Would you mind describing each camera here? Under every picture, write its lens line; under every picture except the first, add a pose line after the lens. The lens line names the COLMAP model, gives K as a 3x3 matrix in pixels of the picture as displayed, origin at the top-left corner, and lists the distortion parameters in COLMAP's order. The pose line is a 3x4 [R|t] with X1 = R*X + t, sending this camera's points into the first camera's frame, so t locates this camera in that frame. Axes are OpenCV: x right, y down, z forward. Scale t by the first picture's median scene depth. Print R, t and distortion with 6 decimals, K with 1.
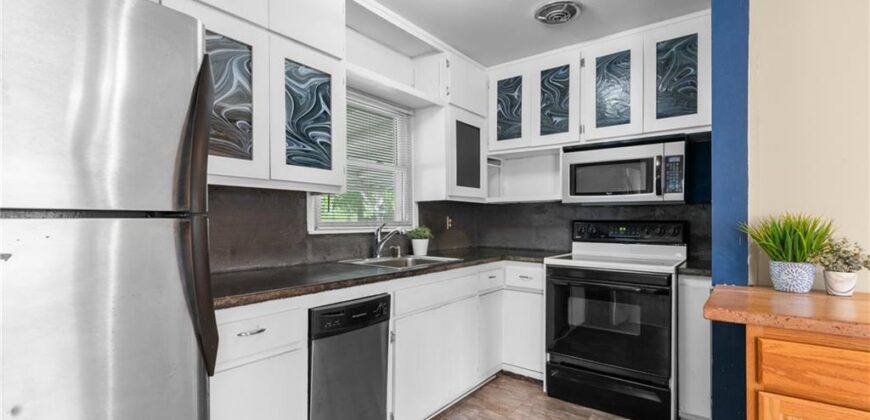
lens RADIAL K [[397.8, 0, 431.9], [0, 397.8, 222.3], [0, 0, 1]] dist [0.012662, -0.006251]
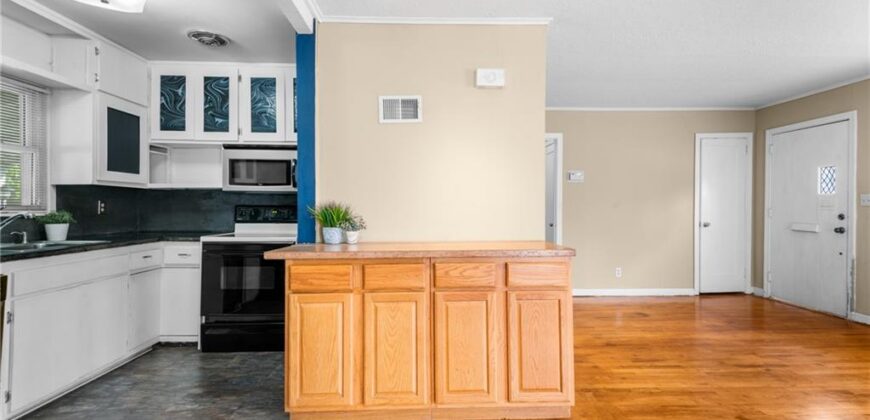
lens RADIAL K [[397.8, 0, 439.5], [0, 397.8, 200.6], [0, 0, 1]] dist [0.012662, -0.006251]
pose [[0.764560, 0.011156, 0.644456, 0.056362], [0.002461, 0.999792, -0.020226, 0.008229], [-0.644547, 0.017051, 0.764374, -0.359888]]
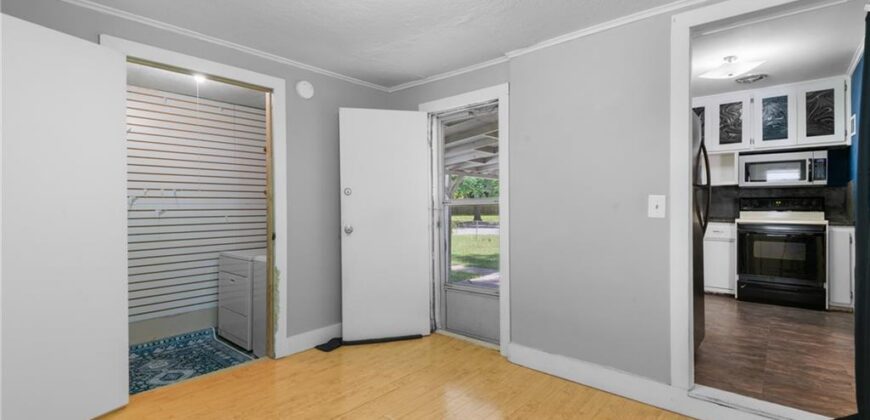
lens RADIAL K [[397.8, 0, 444.0], [0, 397.8, 208.6], [0, 0, 1]] dist [0.012662, -0.006251]
pose [[0.999390, -0.003966, -0.034690, -0.860280], [0.003829, 0.999985, -0.004010, 0.045206], [0.034705, 0.003875, 0.999390, -0.706697]]
